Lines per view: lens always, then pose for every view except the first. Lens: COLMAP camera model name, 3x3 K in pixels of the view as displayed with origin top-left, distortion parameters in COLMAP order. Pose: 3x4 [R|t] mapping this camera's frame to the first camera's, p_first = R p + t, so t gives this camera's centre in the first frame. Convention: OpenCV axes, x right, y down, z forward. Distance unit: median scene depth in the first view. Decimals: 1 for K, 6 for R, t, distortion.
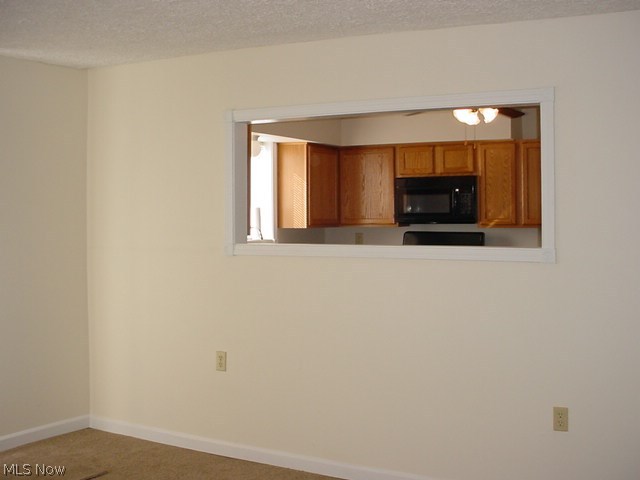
lens RADIAL K [[875.6, 0, 320.0], [0, 875.6, 240.0], [0, 0, 1]] dist [-0.124022, 0.014949]
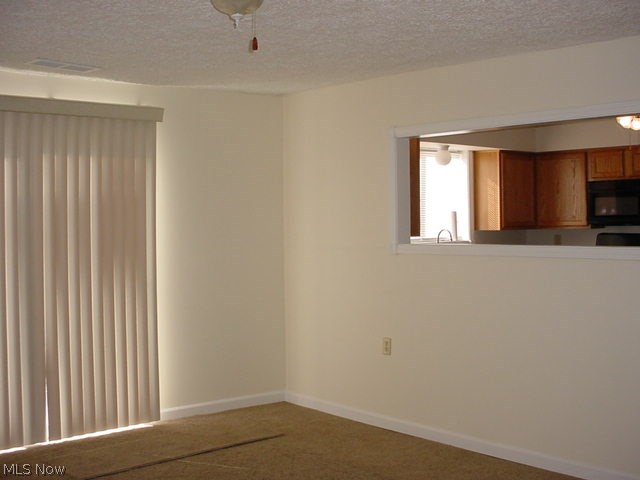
lens RADIAL K [[875.6, 0, 320.0], [0, 875.6, 240.0], [0, 0, 1]] dist [-0.124022, 0.014949]
pose [[0.949467, 0.000671, -0.313866, 0.108129], [-0.001462, 0.999996, -0.002285, 0.001369], [0.313863, 0.002629, 0.949465, -0.077798]]
